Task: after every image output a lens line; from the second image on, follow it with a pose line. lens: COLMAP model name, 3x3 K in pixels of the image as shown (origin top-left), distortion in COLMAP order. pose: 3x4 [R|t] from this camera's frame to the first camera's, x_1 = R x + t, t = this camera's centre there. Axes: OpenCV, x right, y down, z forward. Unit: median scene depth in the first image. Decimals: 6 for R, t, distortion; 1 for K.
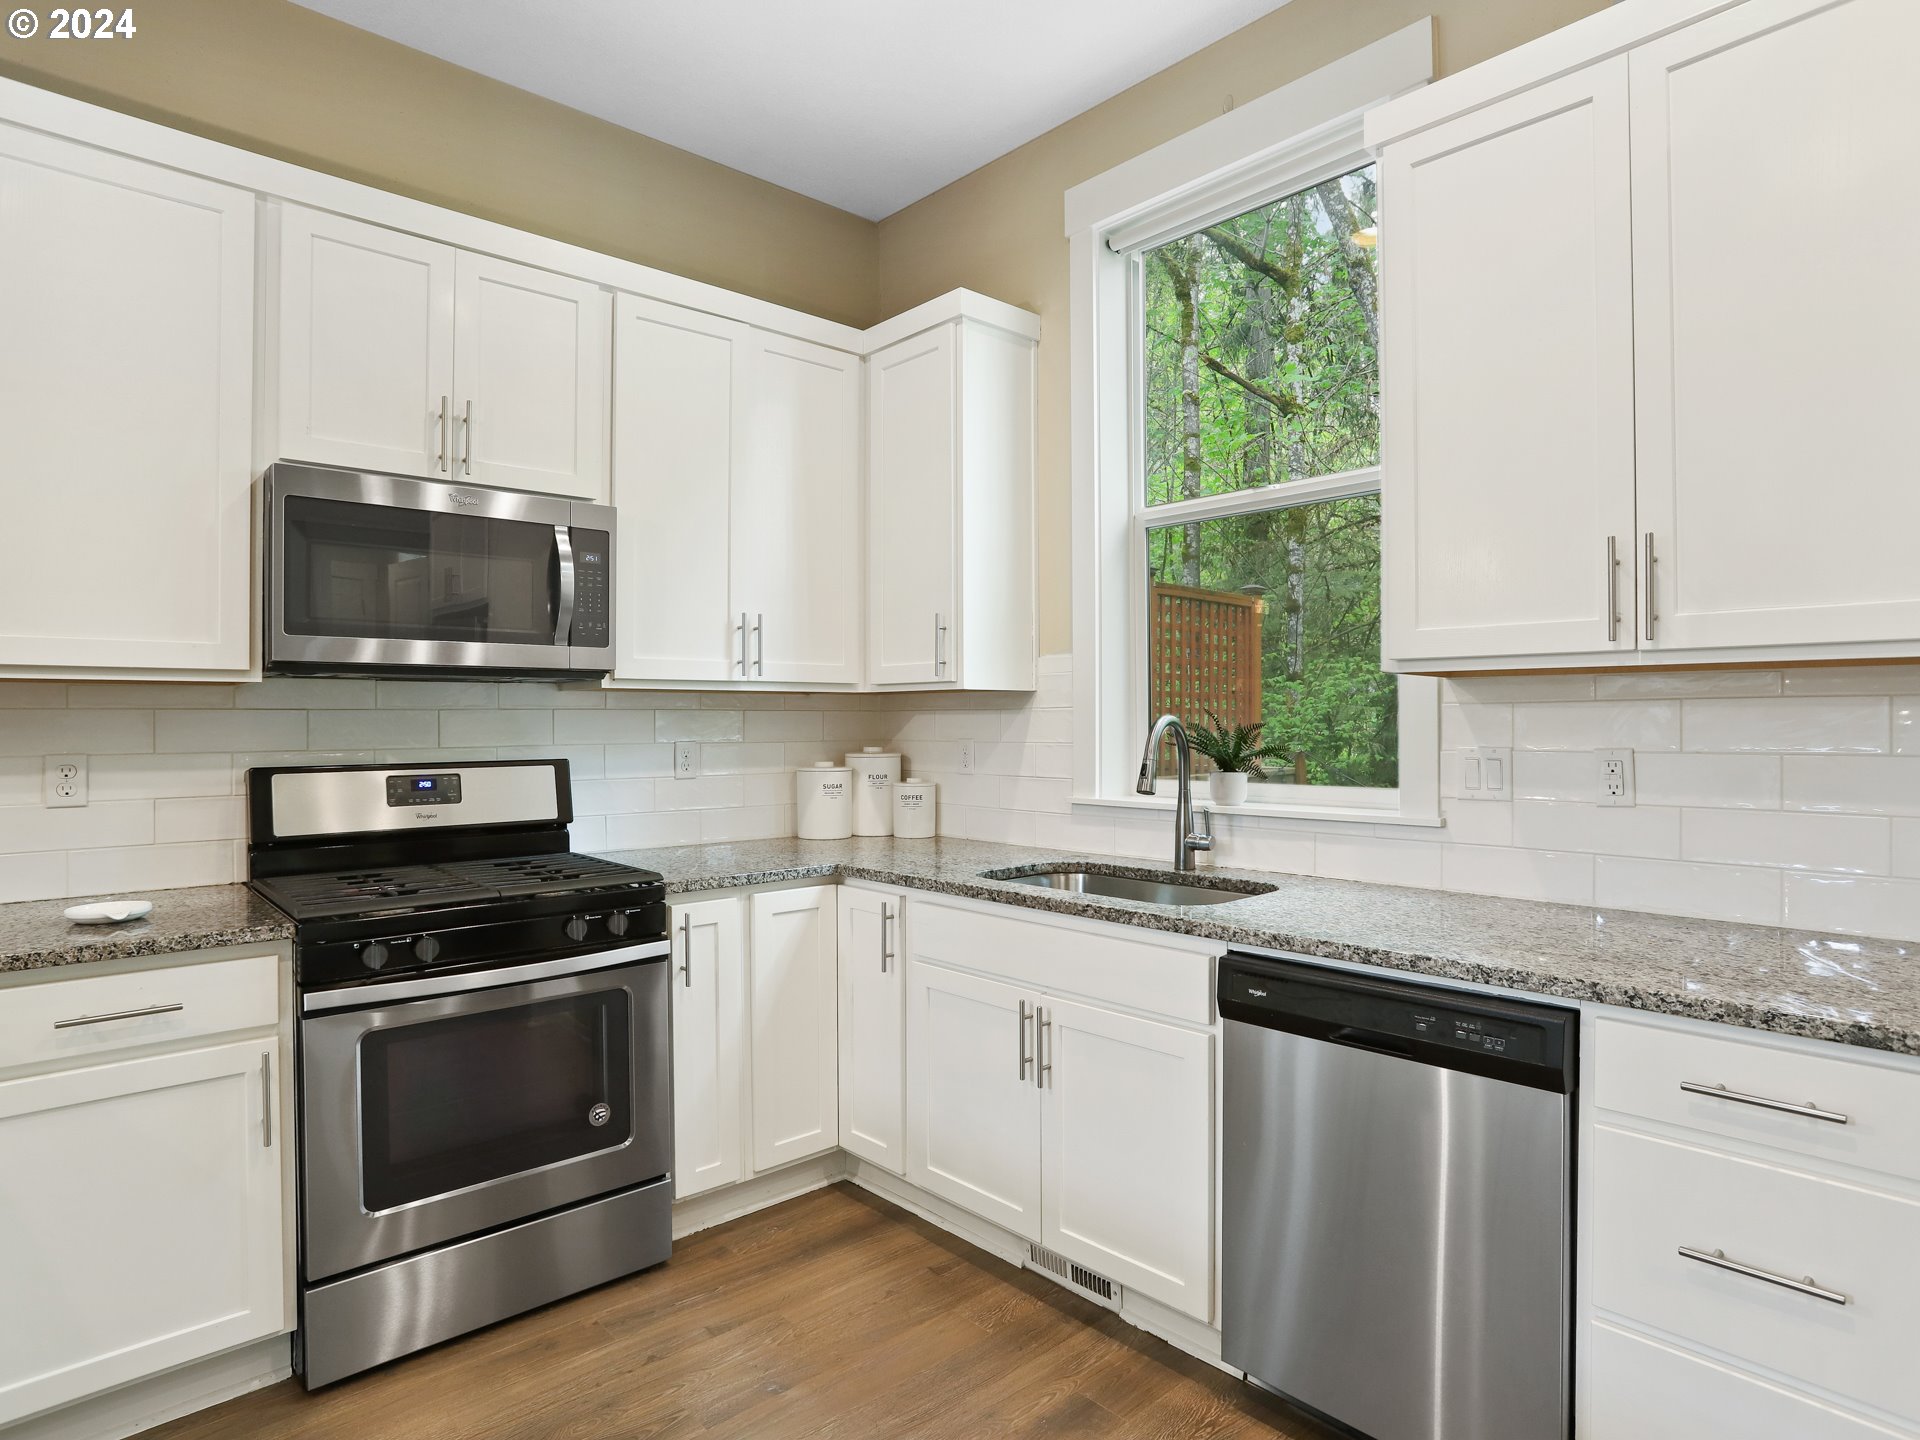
lens RADIAL K [[1083.9, 0, 928.3], [0, 1083.9, 721.7], [0, 0, 1]] dist [-0.066049, 0.038677]
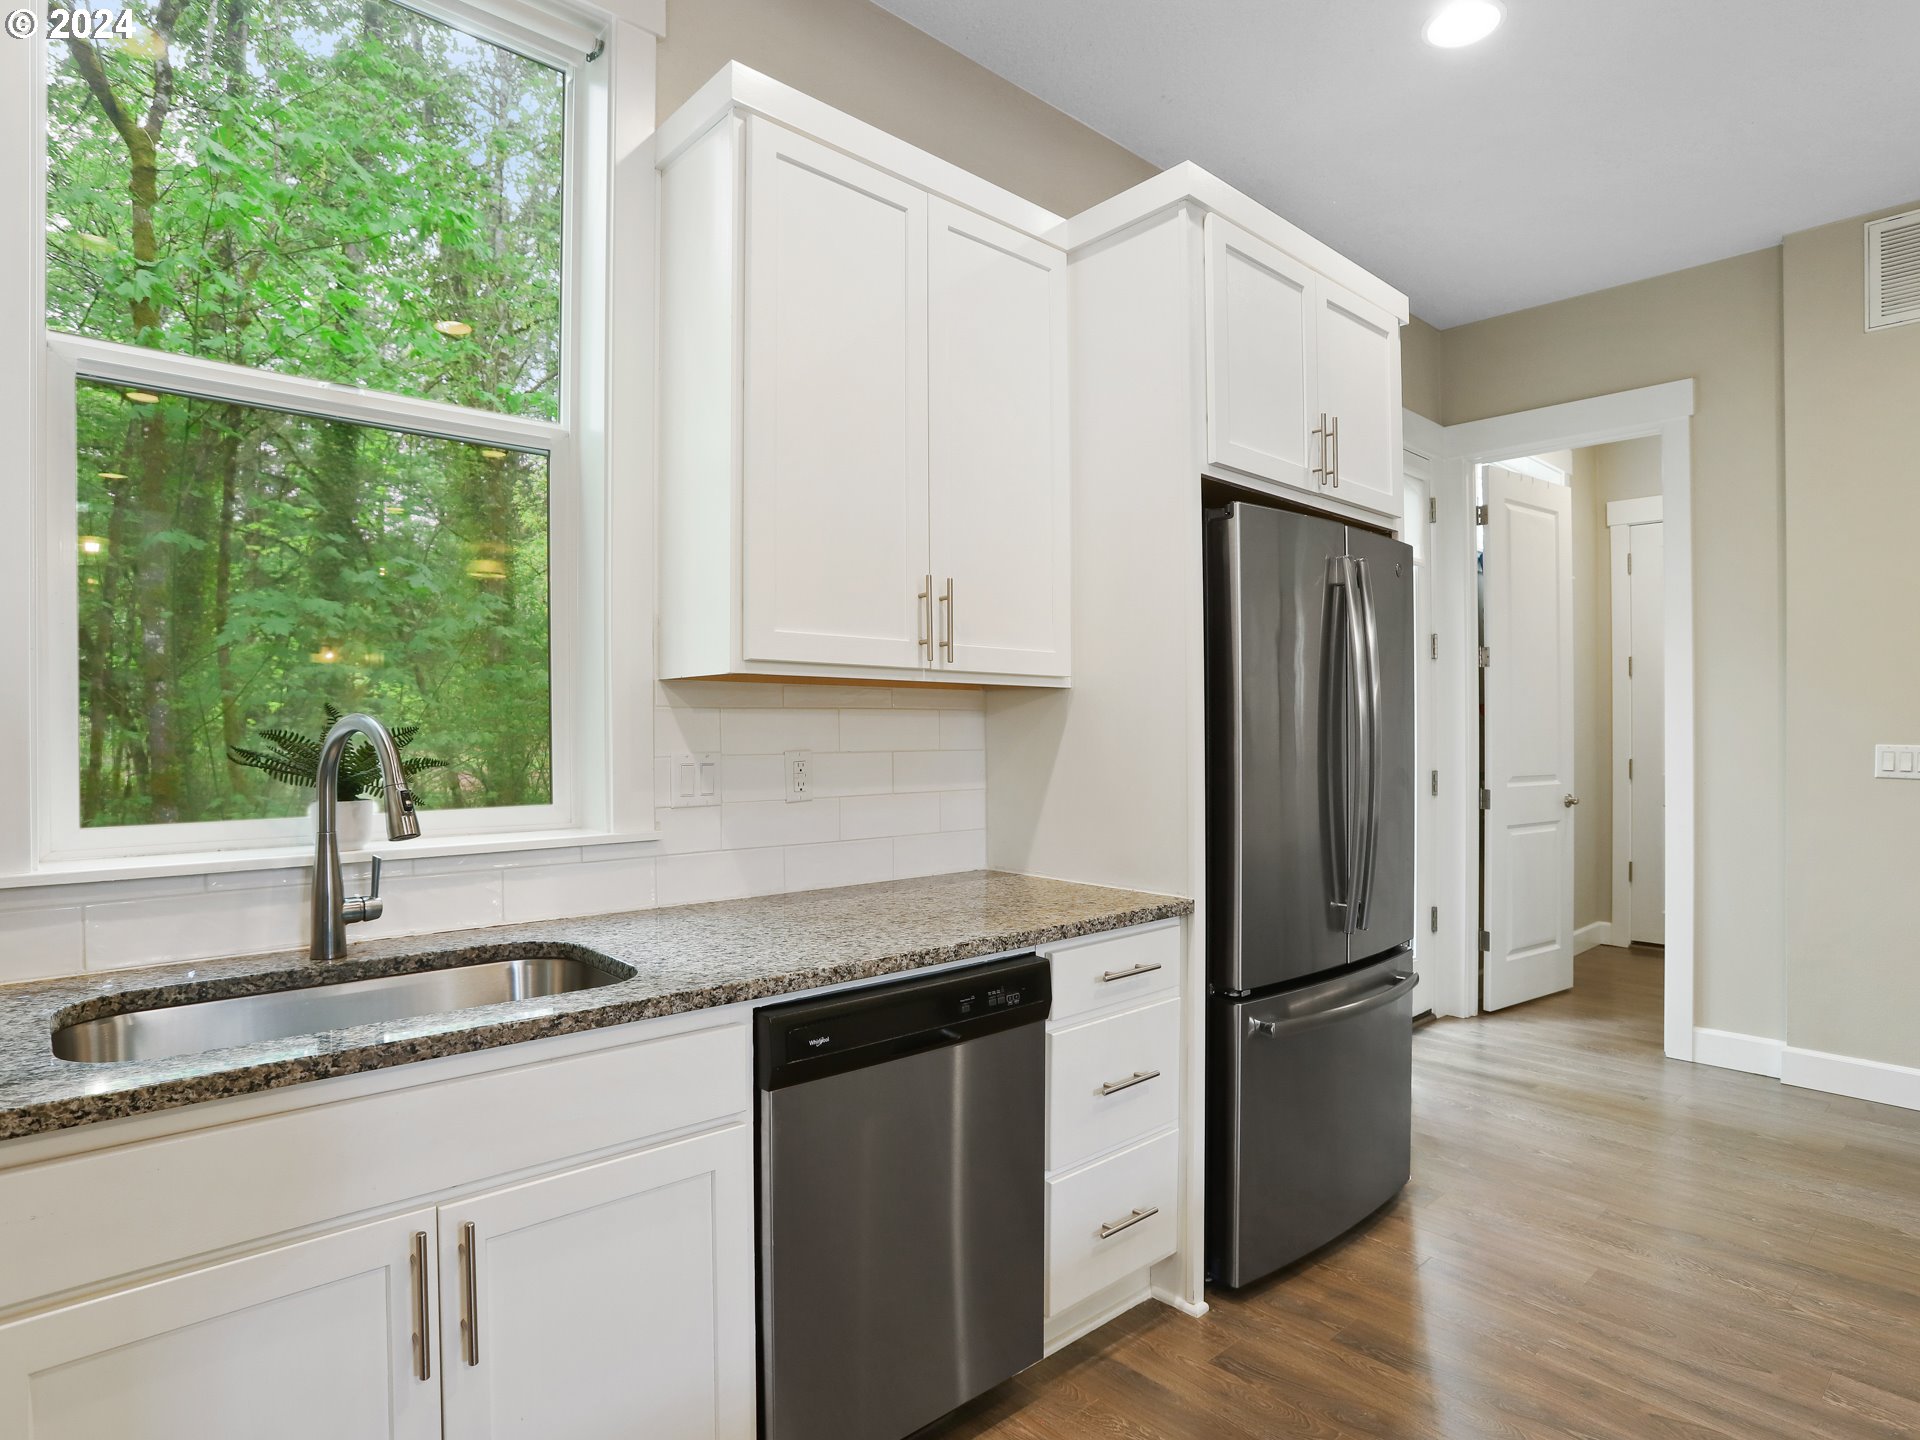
lens RADIAL K [[1083.9, 0, 928.3], [0, 1083.9, 721.7], [0, 0, 1]] dist [-0.066049, 0.038677]
pose [[-0.017347, 0.012262, 0.999774, -0.411430], [0.000076, 0.999925, -0.012263, 0.006420], [-0.999850, -0.000137, -0.017347, 0.689997]]
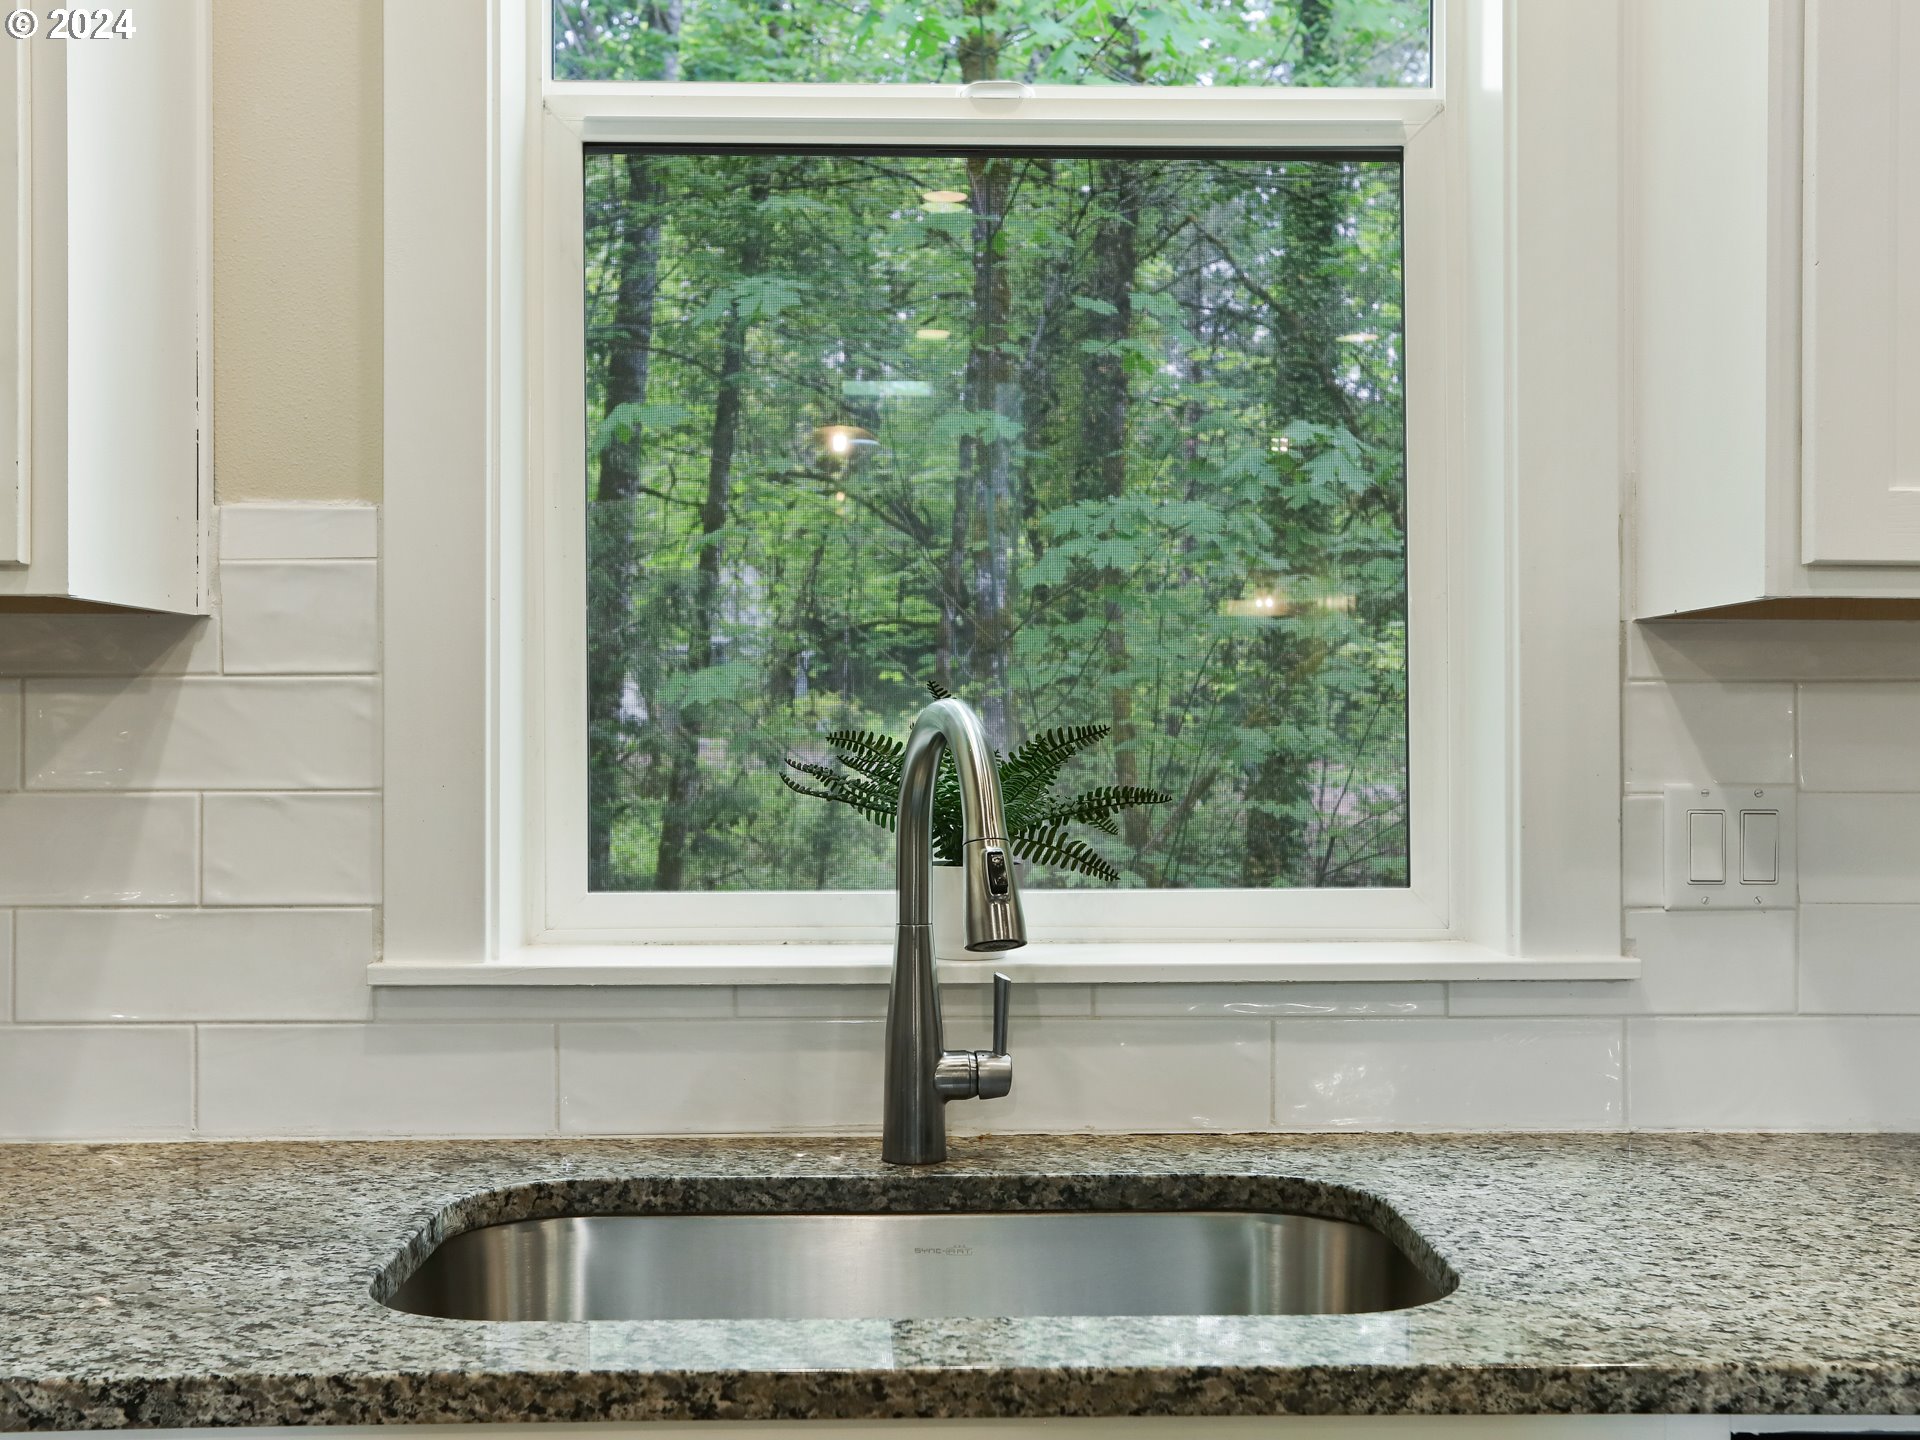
lens RADIAL K [[2023.4, 0, 960.0], [0, 2023.4, 720.0], [0, 0, 1]] dist [-0.019631, 0.109261]
pose [[0.635504, 0.010320, 0.772029, -0.258770], [-0.005908, 0.999946, -0.008504, 0.005516], [-0.772075, 0.000843, 0.635531, 0.621098]]
